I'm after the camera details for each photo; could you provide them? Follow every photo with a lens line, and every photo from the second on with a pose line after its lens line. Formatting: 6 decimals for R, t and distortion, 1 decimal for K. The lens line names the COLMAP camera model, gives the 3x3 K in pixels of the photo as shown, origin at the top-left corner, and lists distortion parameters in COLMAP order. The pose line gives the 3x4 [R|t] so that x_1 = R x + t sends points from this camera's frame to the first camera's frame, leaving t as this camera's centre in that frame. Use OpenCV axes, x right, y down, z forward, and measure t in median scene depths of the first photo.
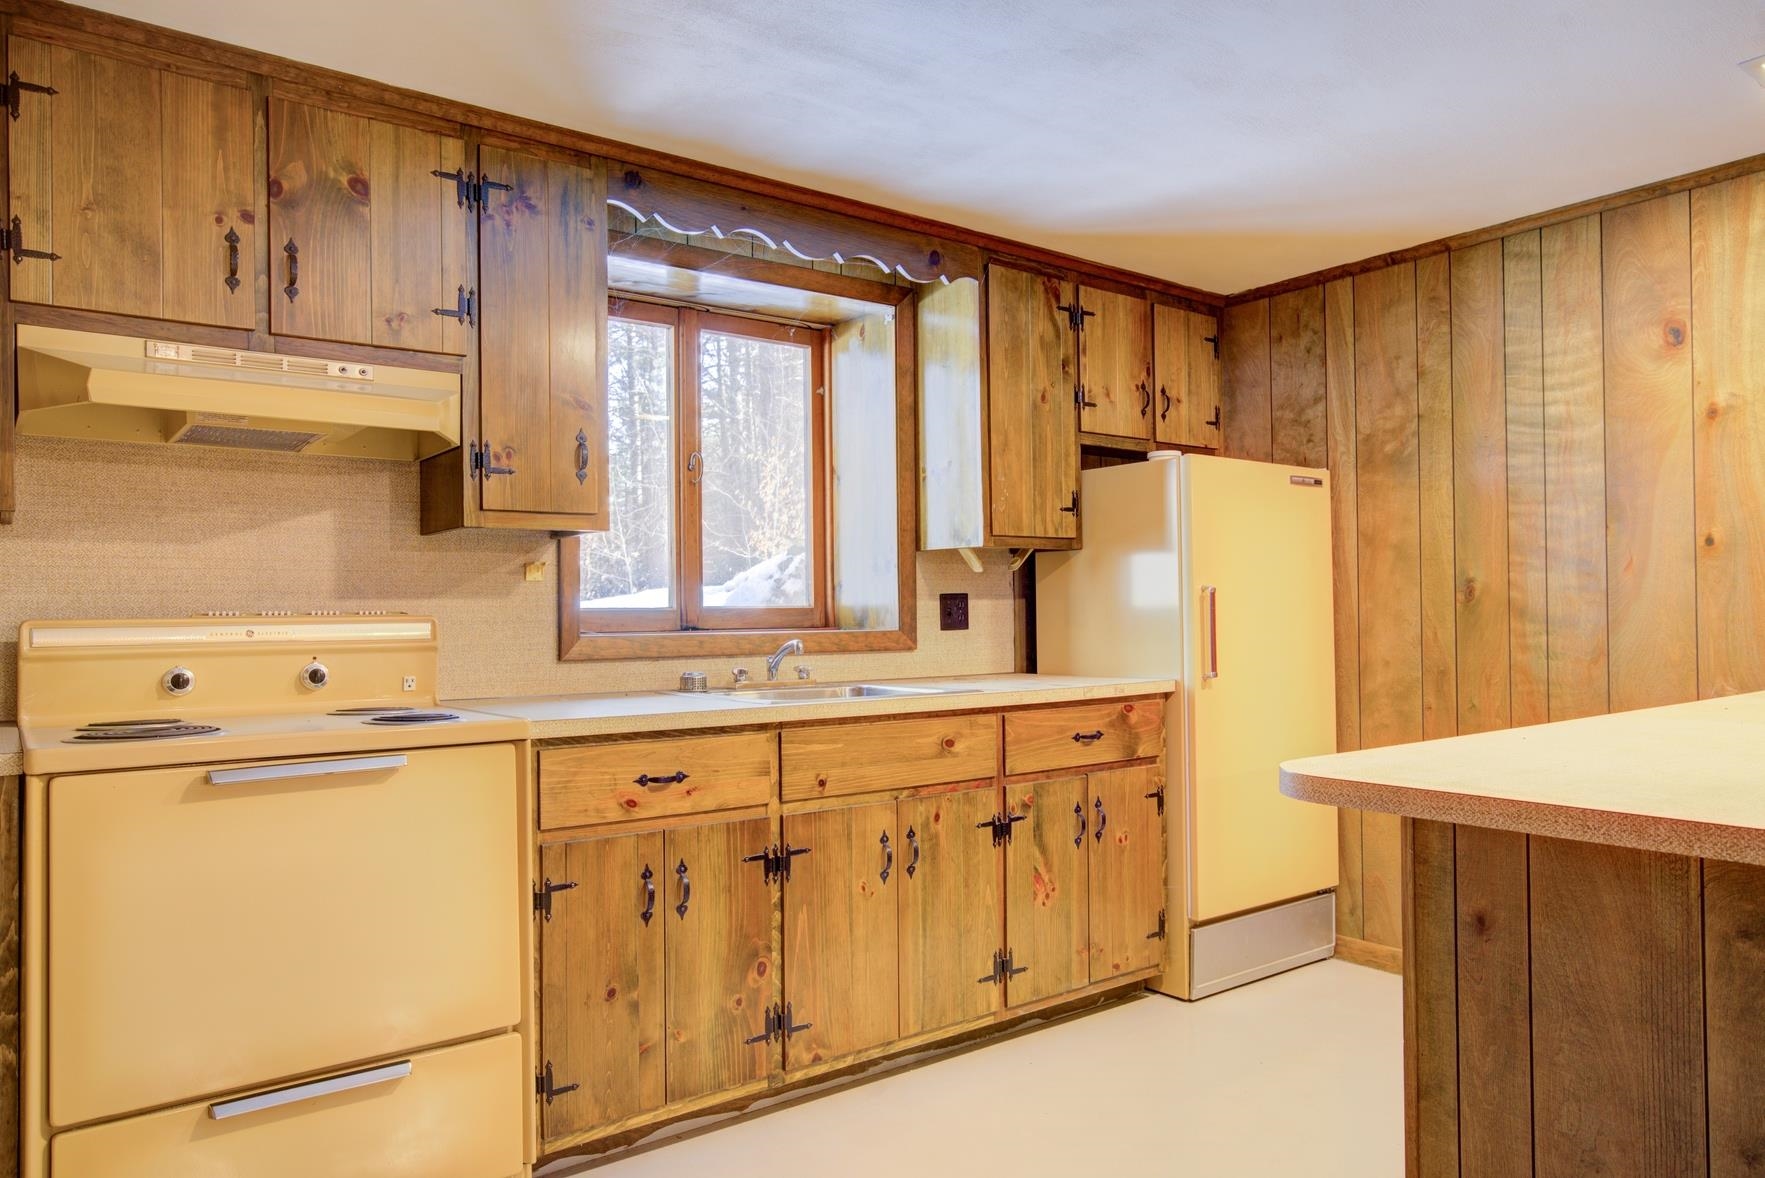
lens RADIAL K [[1177.6, 0, 863.2], [0, 1177.6, 599.7], [0, 0, 1]] dist [-0.032120, 0.032715]
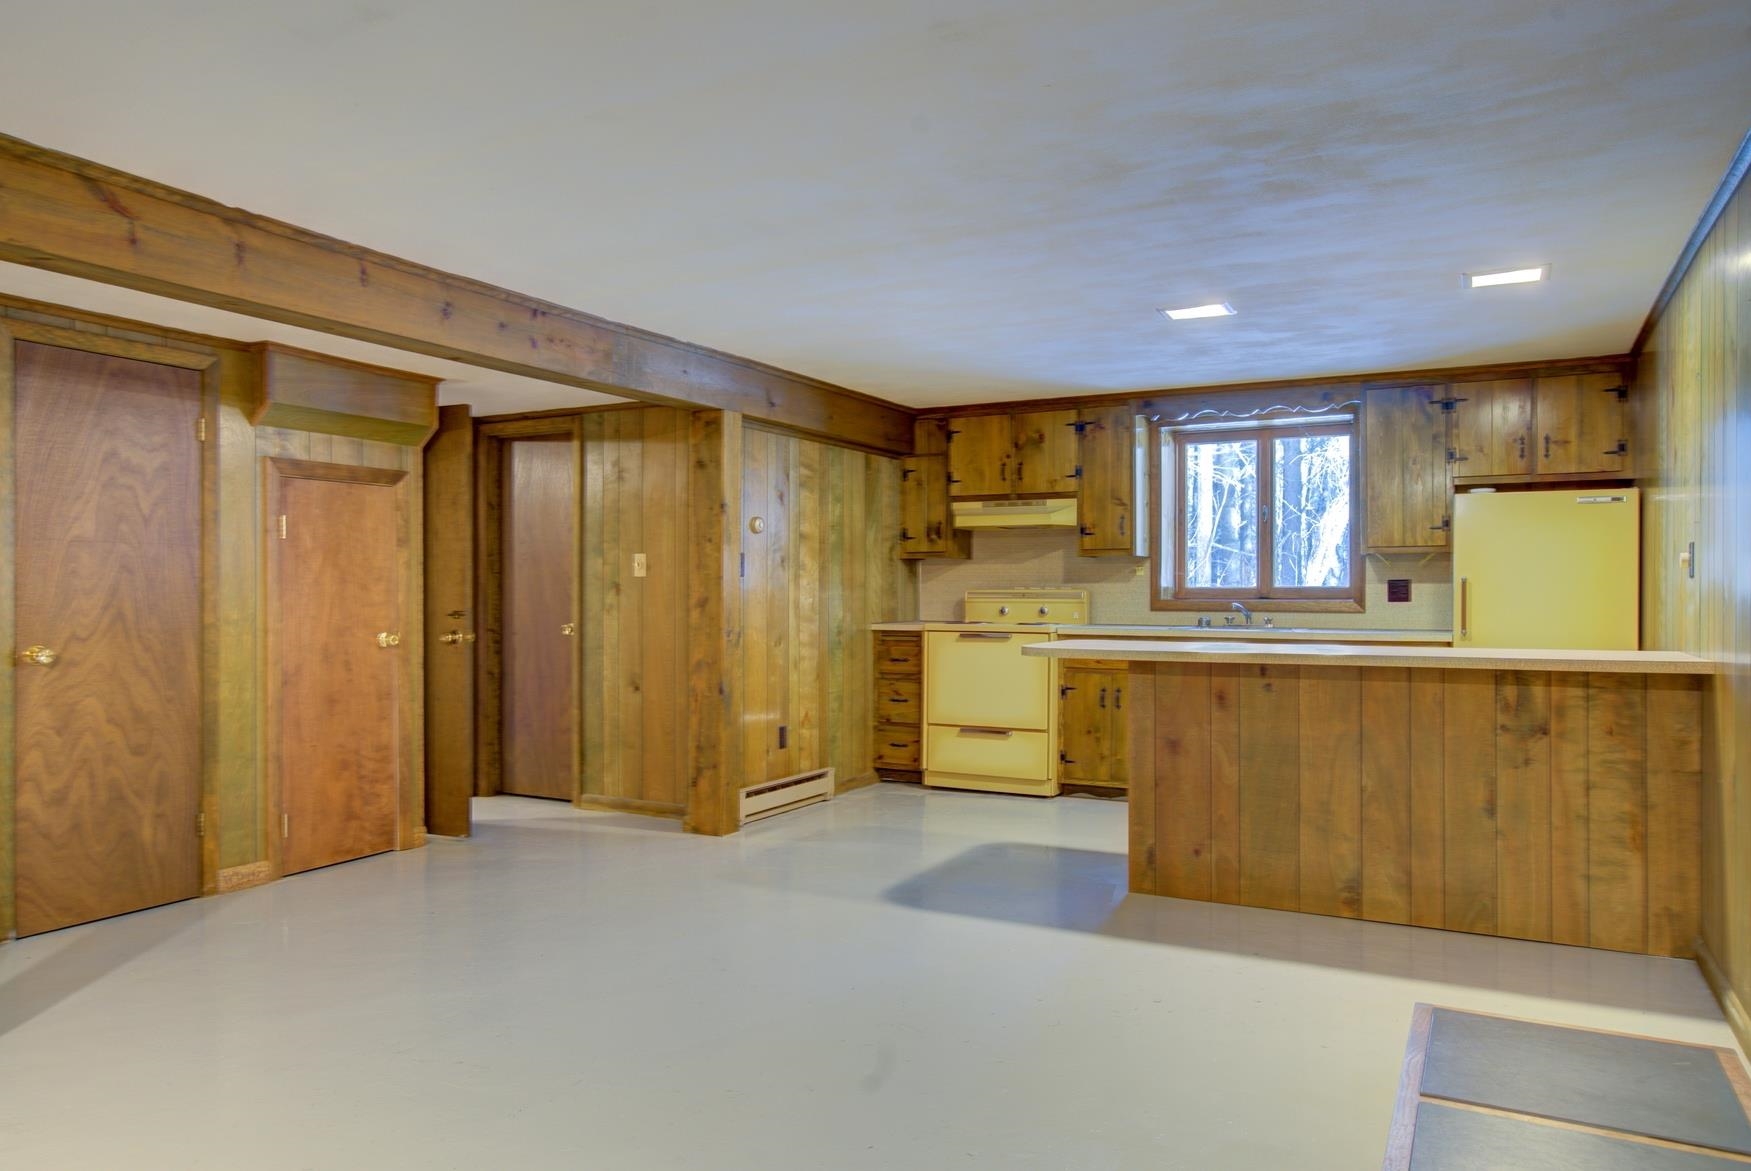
lens RADIAL K [[1168.3, 0, 873.5], [0, 1168.3, 589.9], [0, 0, 1]] dist [-0.032120, 0.032715]
pose [[0.421669, 0.010596, -0.906688, 1.698291], [0.004857, 0.999891, 0.013944, -0.023438], [0.906737, -0.010283, 0.421572, -0.482247]]
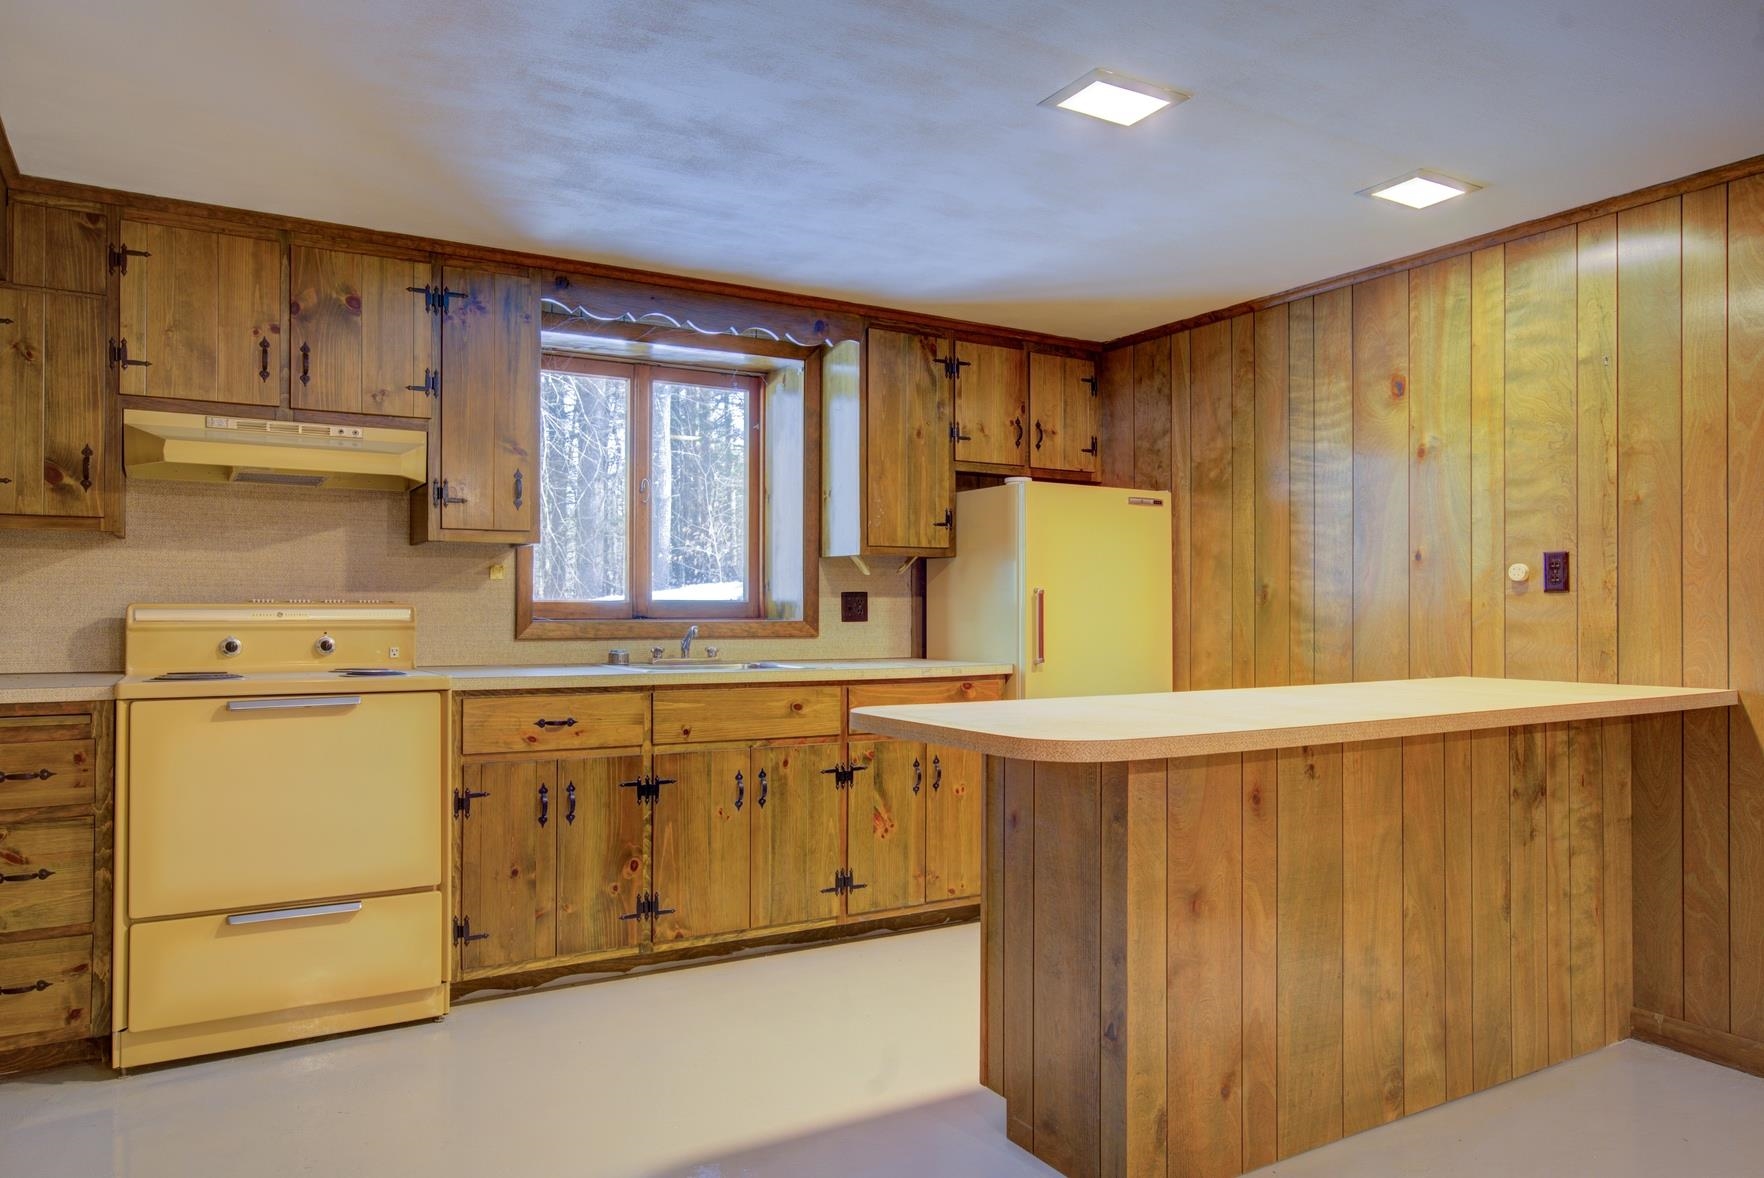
lens RADIAL K [[1176.9, 0, 862.8], [0, 1176.9, 599.4], [0, 0, 1]] dist [-0.032120, 0.032715]
pose [[0.993837, 0.012223, -0.110174, 0.302546], [-0.011762, 0.999919, 0.004833, -0.004914], [0.110224, -0.003507, 0.993901, -0.305127]]
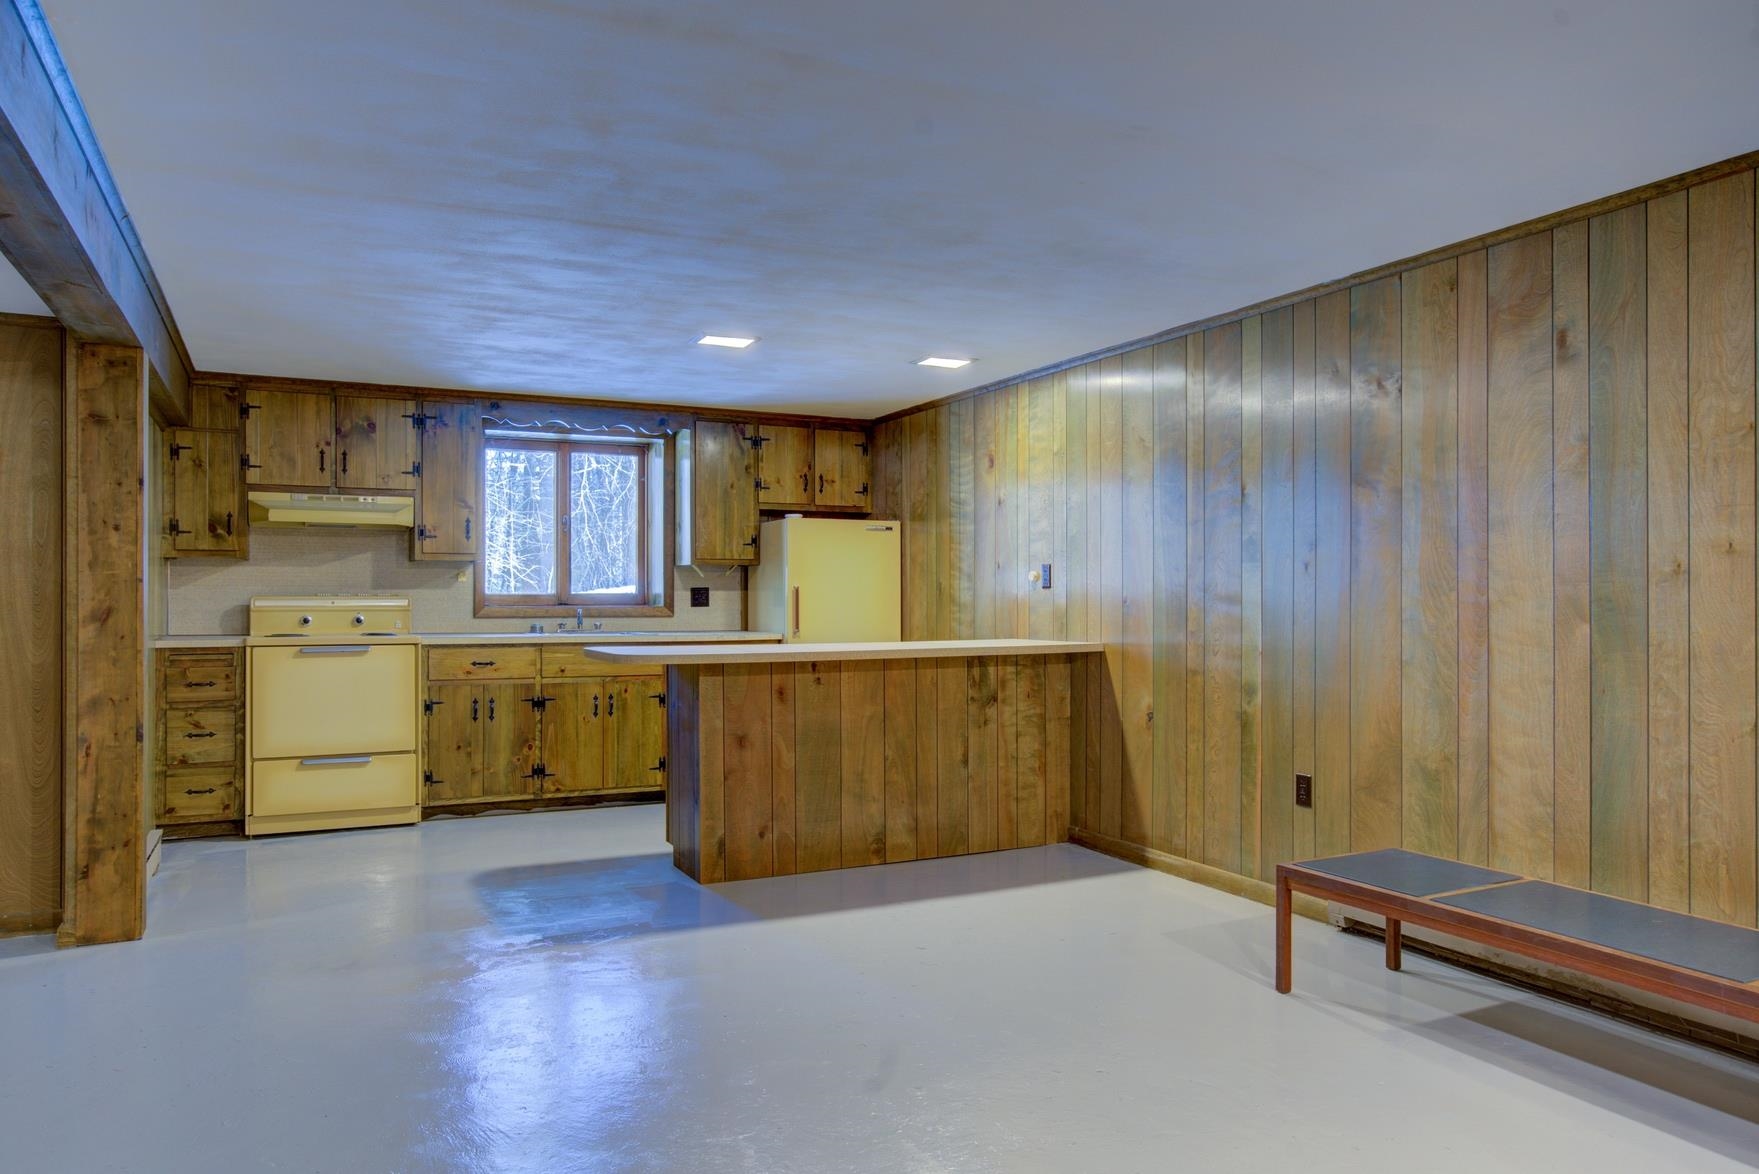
lens RADIAL K [[1173.6, 0, 853.5], [0, 1173.6, 595.2], [0, 0, 1]] dist [-0.032120, 0.032715]
pose [[0.981216, 0.010456, -0.192629, 0.936907], [-0.008256, 0.999891, 0.012221, -0.024424], [0.192736, -0.010401, 0.981196, -1.107152]]
